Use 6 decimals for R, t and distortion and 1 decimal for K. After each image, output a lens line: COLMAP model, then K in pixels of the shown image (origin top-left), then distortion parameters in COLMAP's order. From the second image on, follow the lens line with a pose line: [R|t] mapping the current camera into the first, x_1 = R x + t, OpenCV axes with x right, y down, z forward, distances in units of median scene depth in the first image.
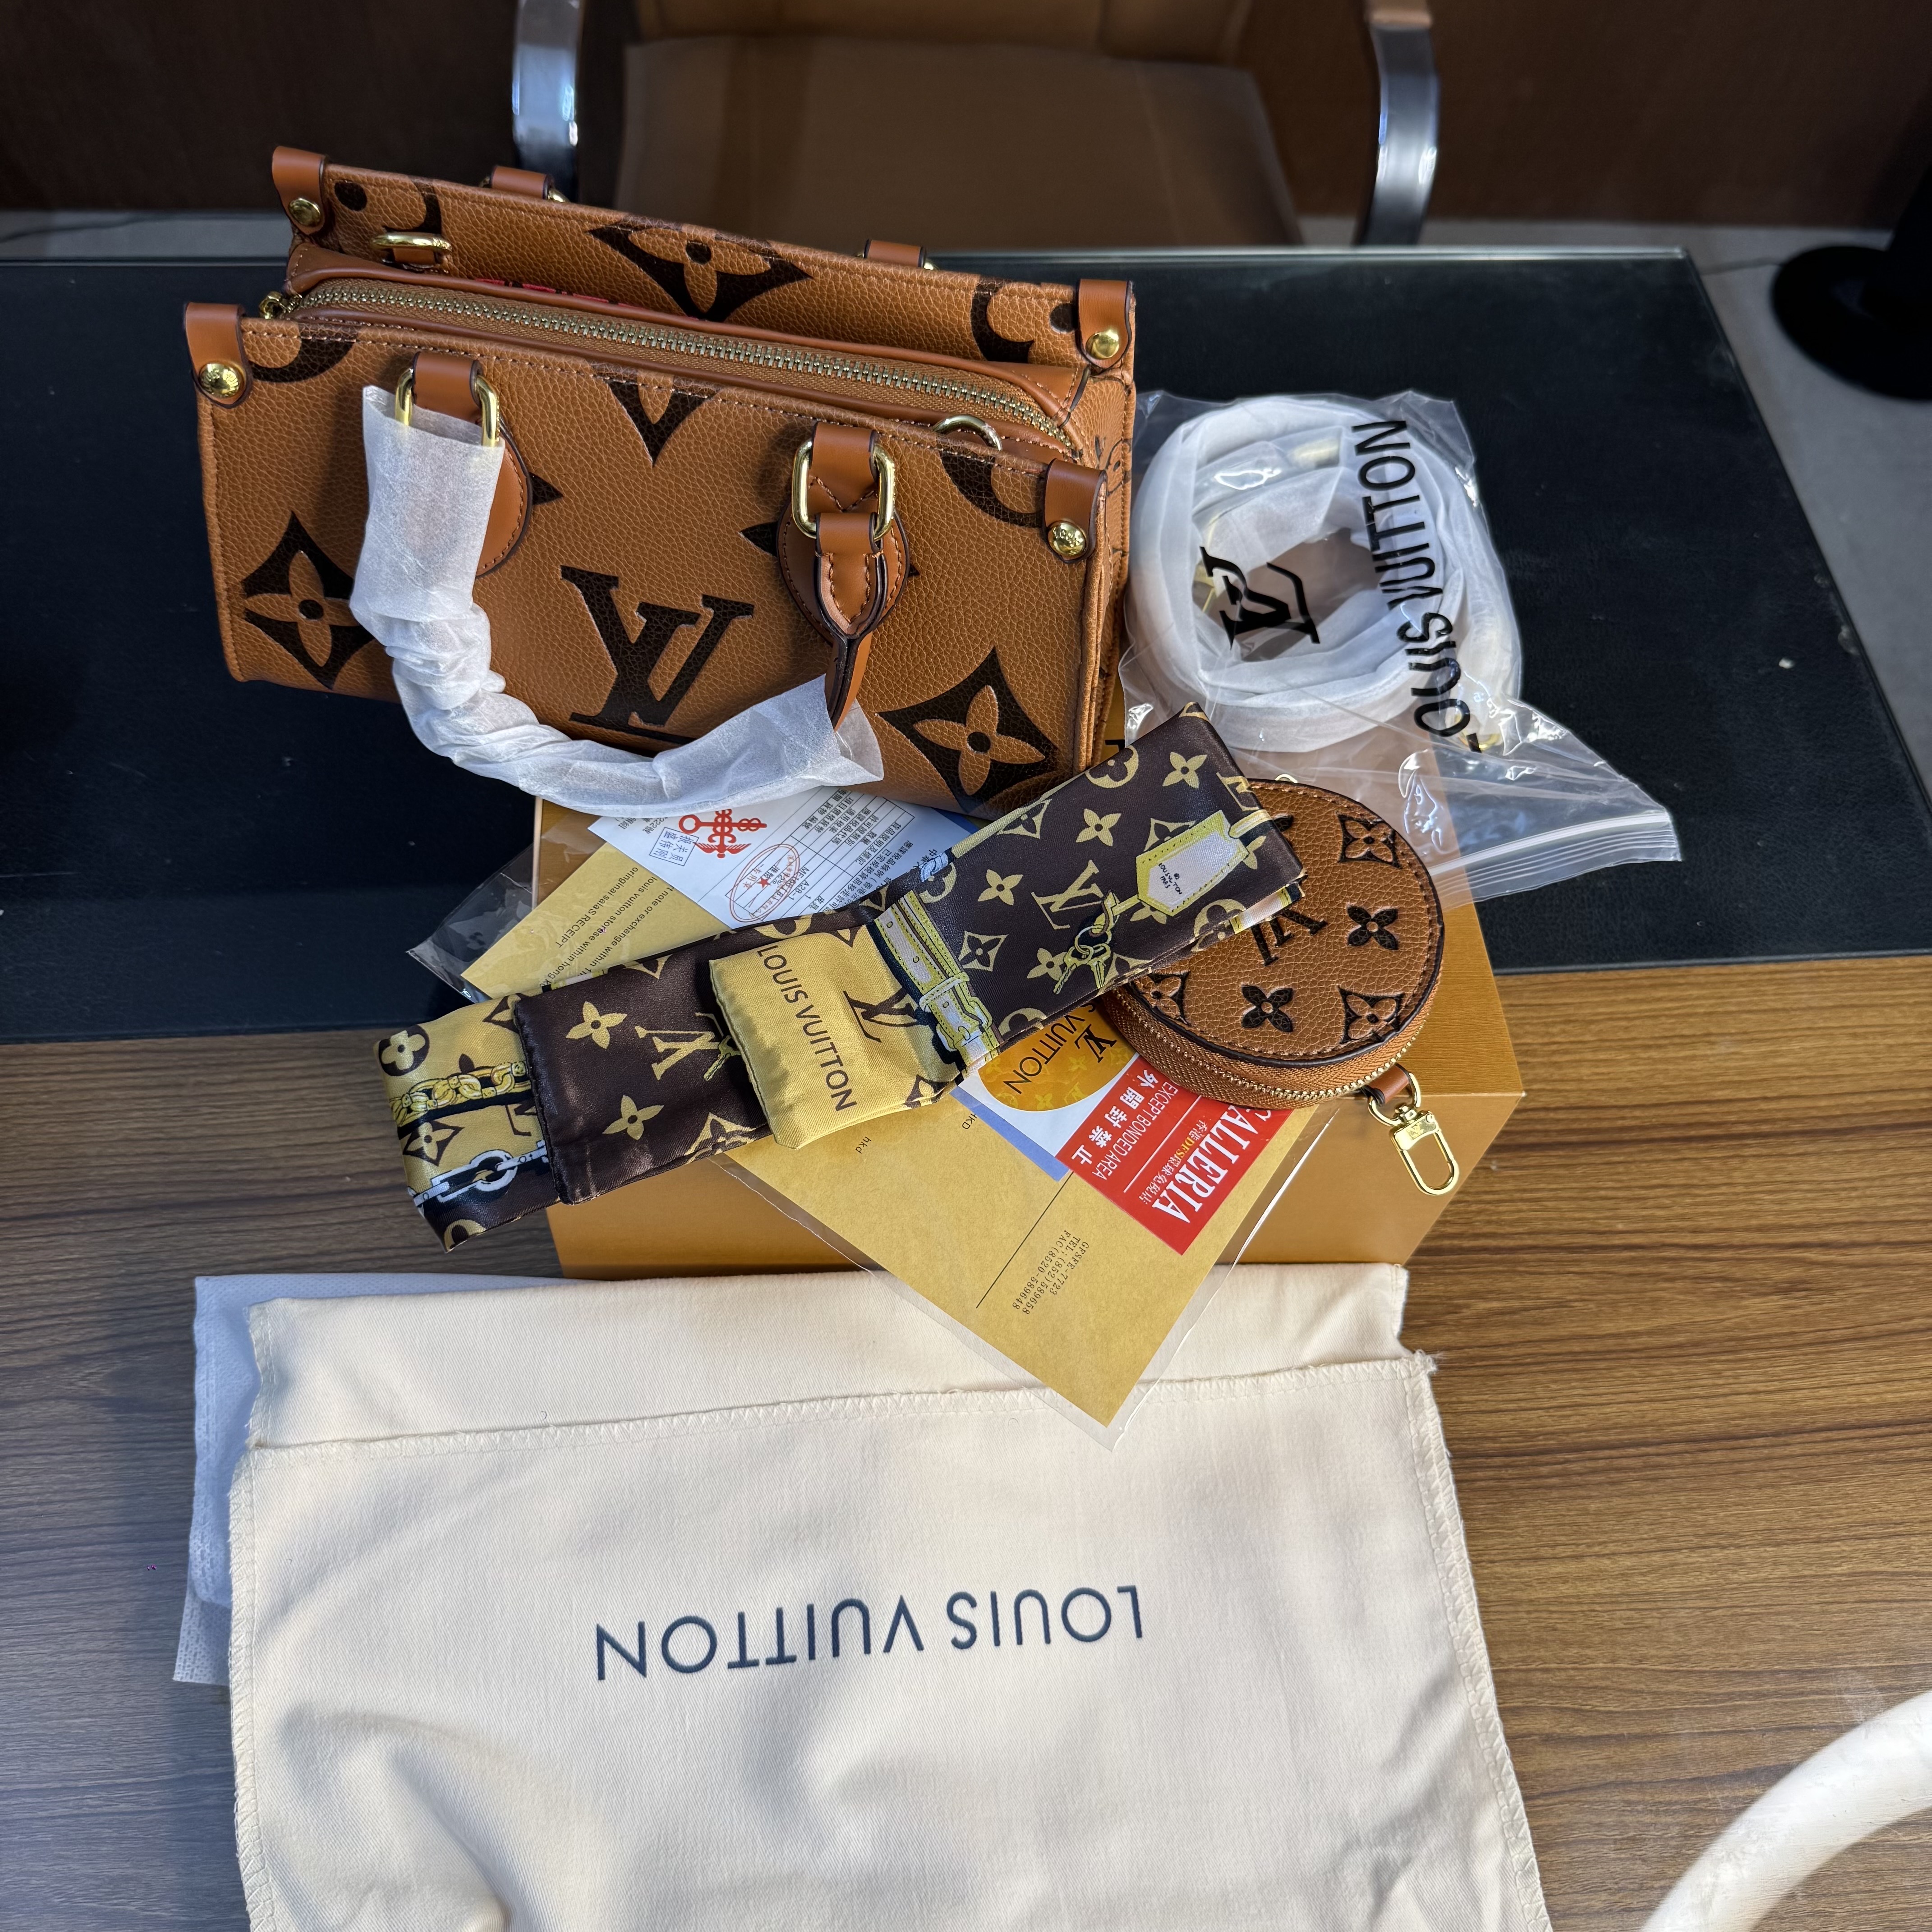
lens RADIAL K [[1887.9, 0, 952.8], [0, 1887.9, 983.1], [0, 0, 1]] dist [-0.019189, 0.000000]
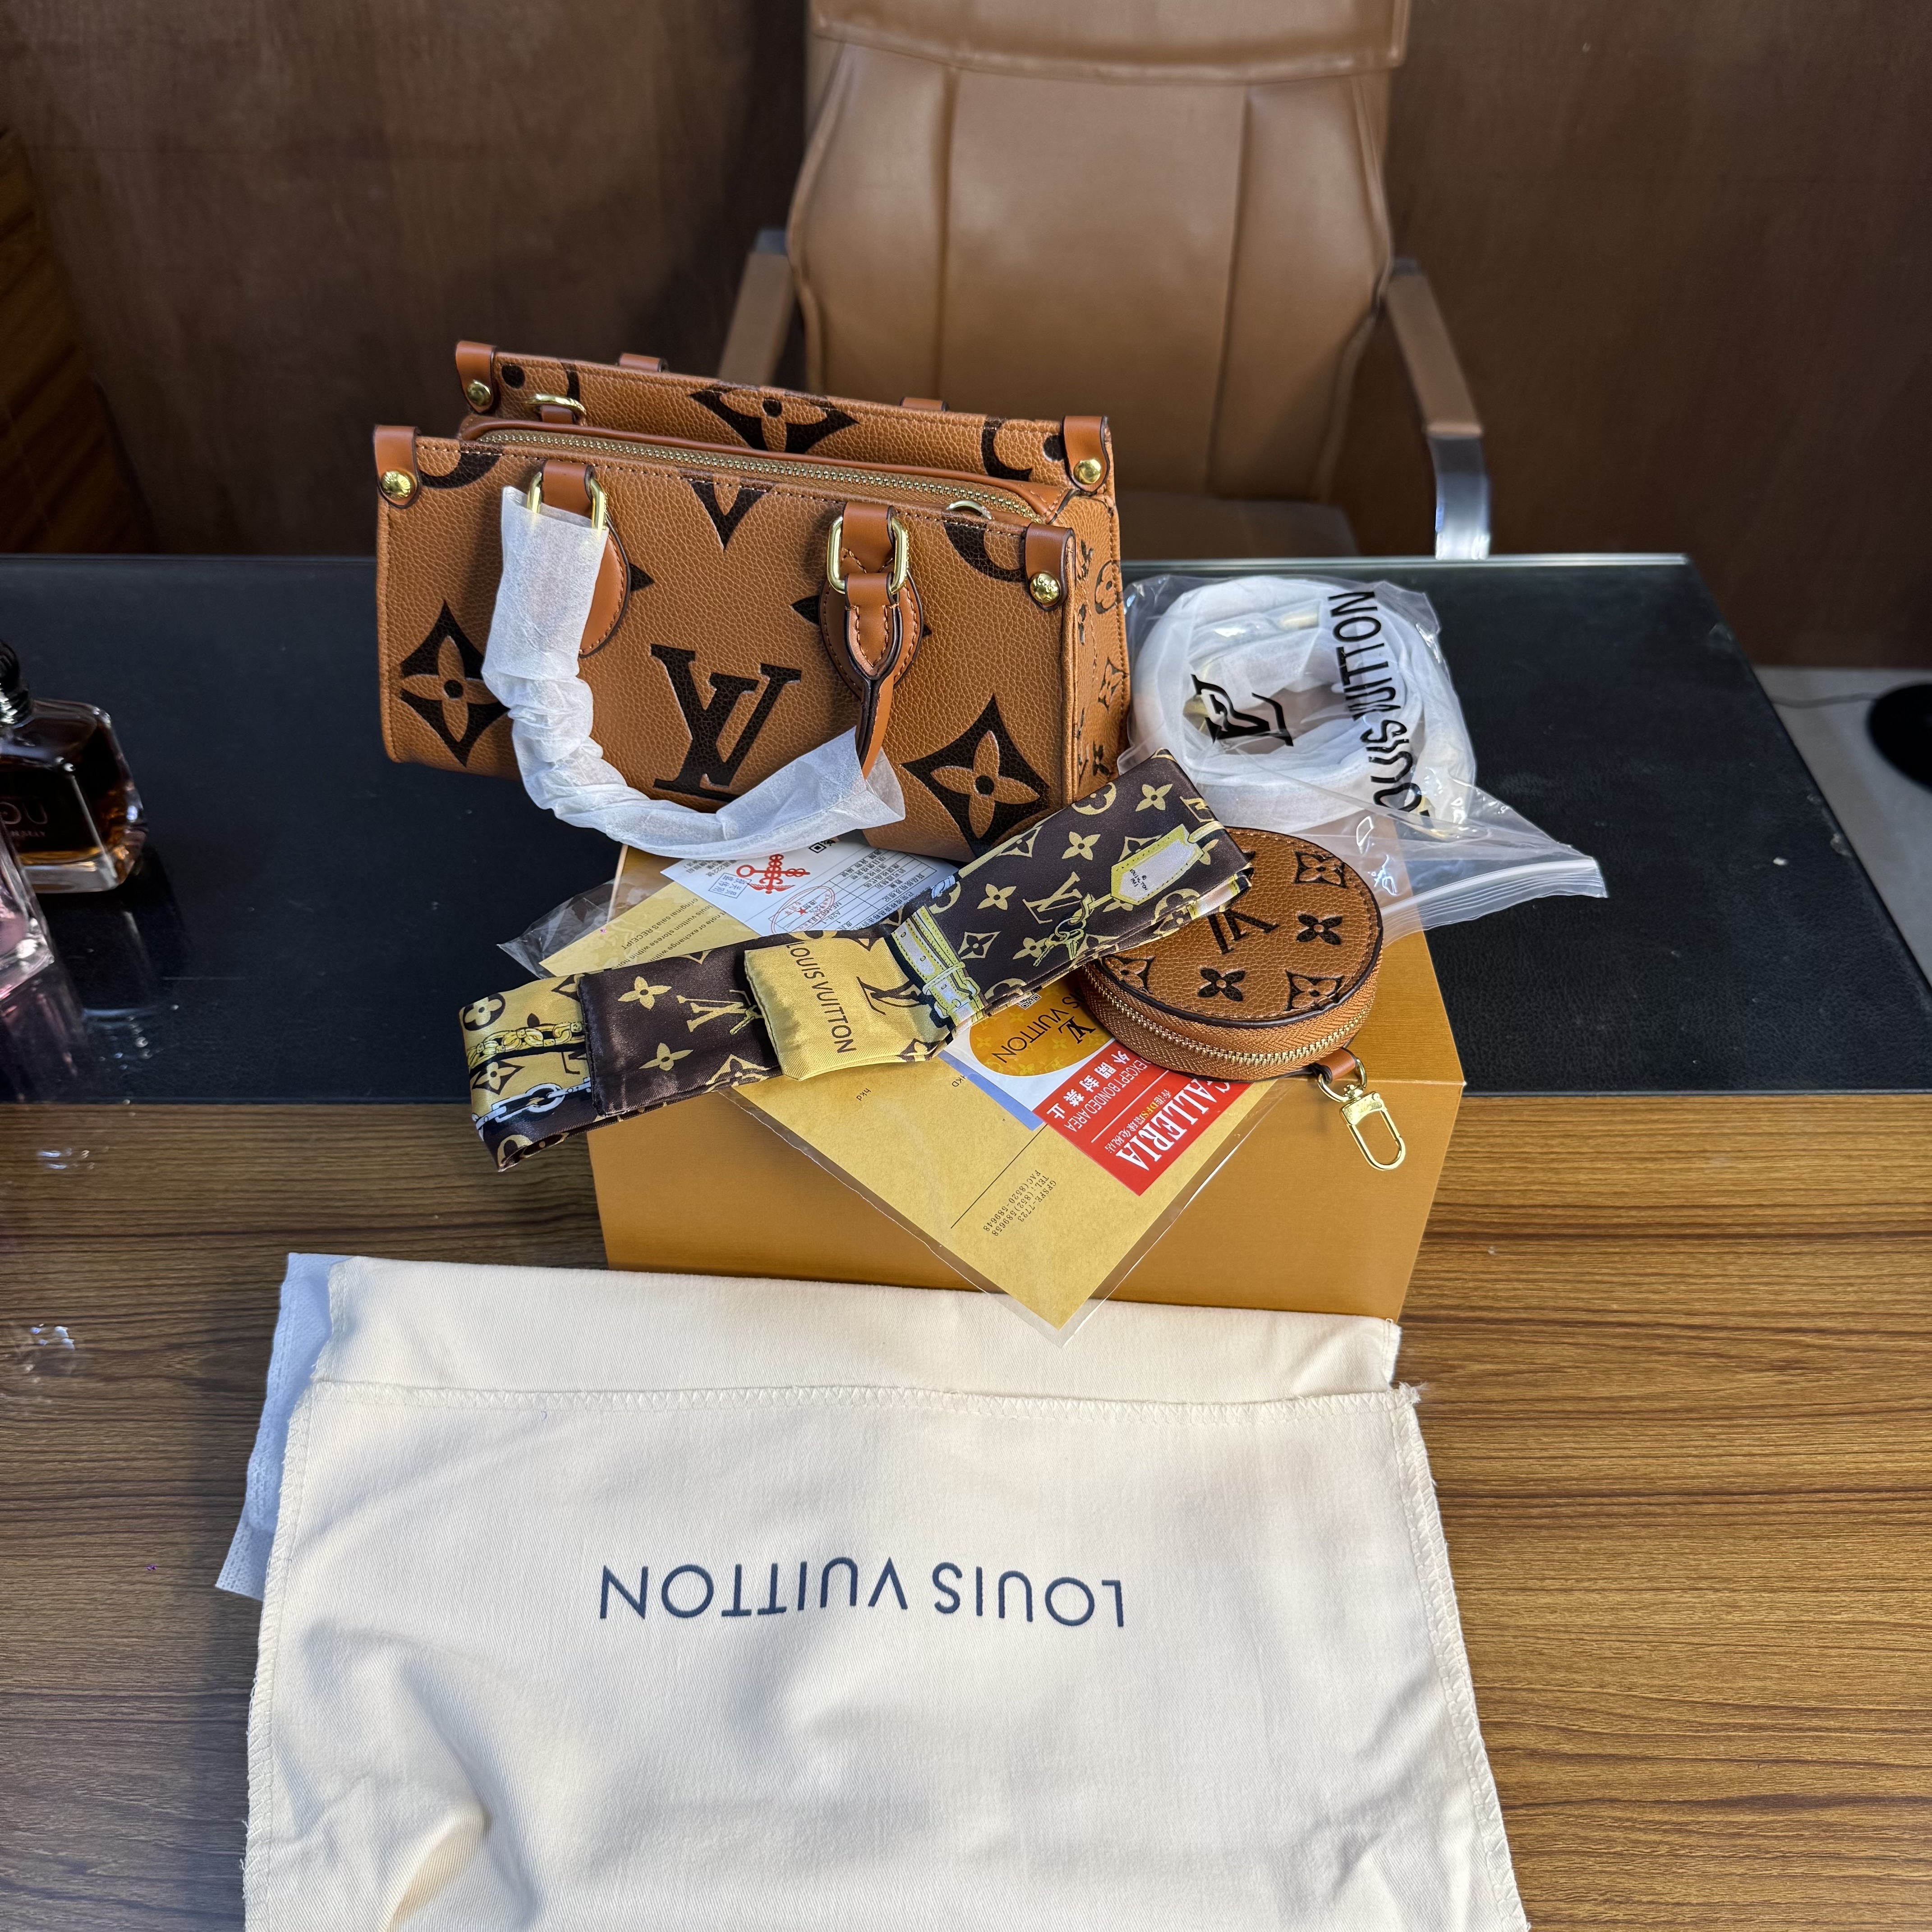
lens RADIAL K [[1887.9, 0, 963.7], [0, 1887.9, 955.2], [0, 0, 1]] dist [-0.019189, 0.000000]
pose [[0.995181, 0.010678, -0.097474, 0.113135], [-0.037926, 0.958605, -0.282201, 0.298022], [0.090426, 0.284538, 0.954391, -0.098913]]
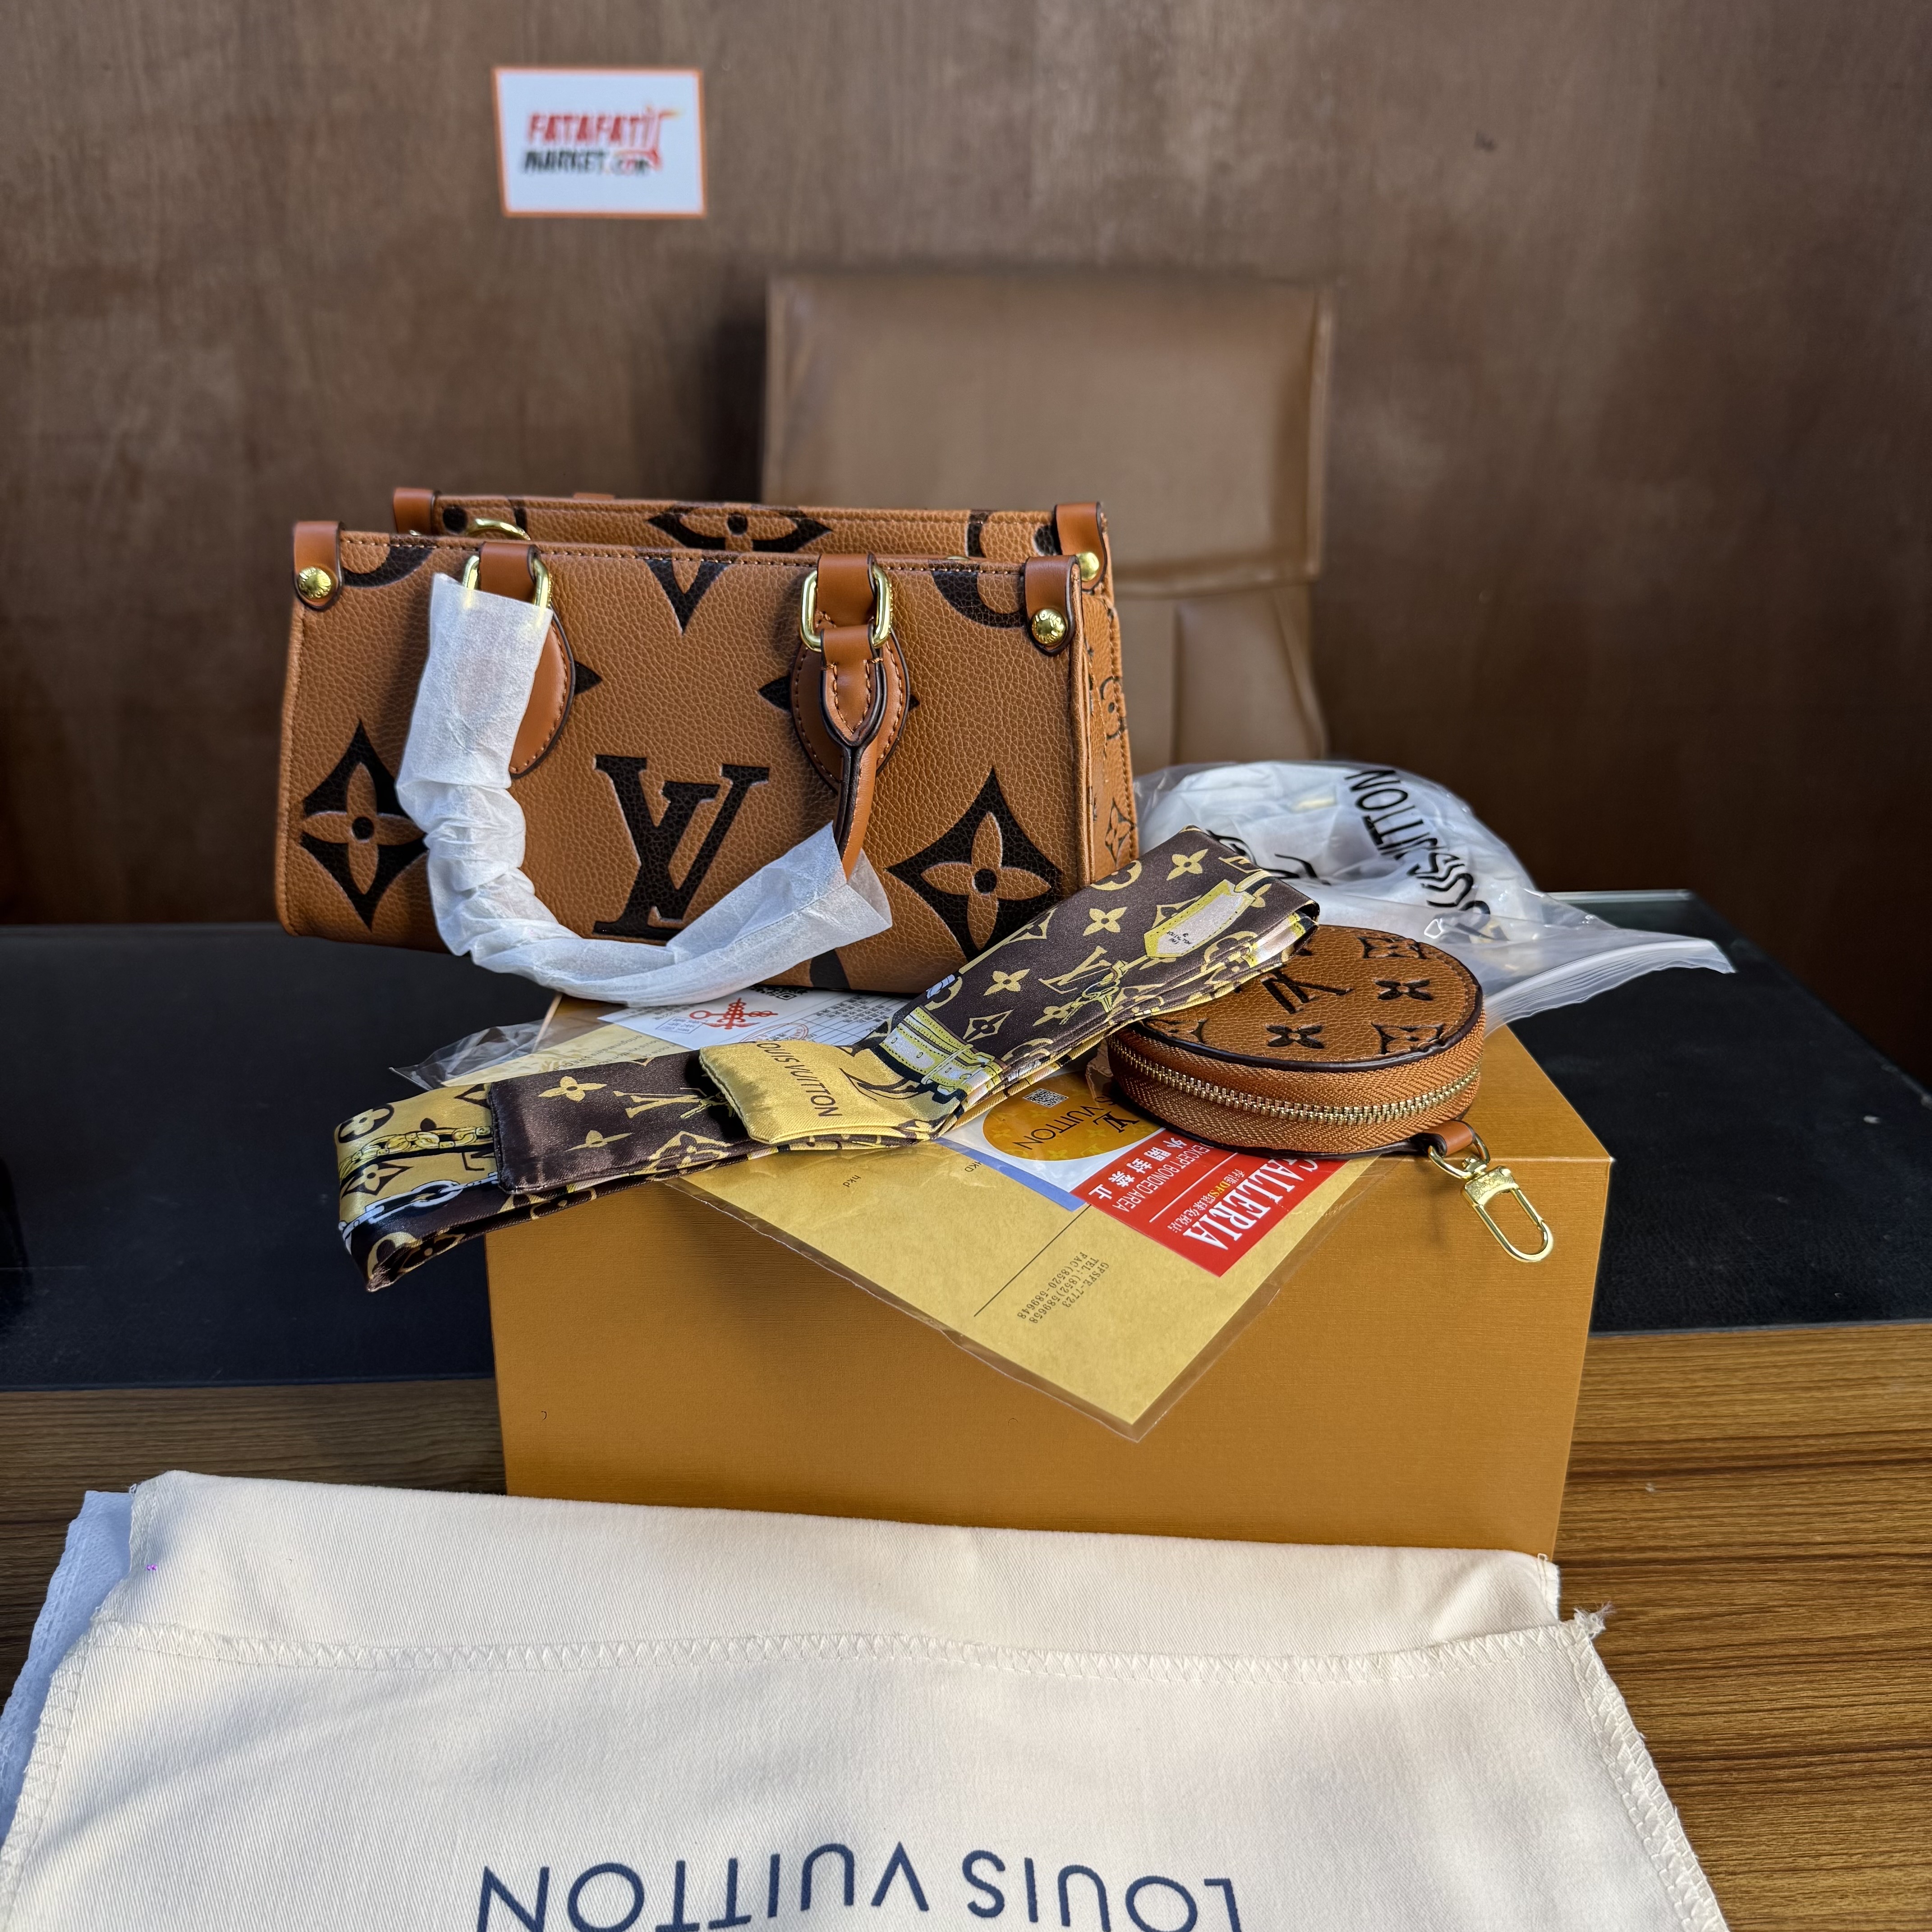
lens RADIAL K [[1887.9, 0, 974.2], [0, 1887.9, 966.4], [0, 0, 1]] dist [-0.019189, 0.000000]
pose [[0.997180, -0.050325, -0.055667, 0.059181], [0.006638, 0.798040, -0.602568, 0.496039], [0.074749, 0.600500, 0.796124, 0.216310]]
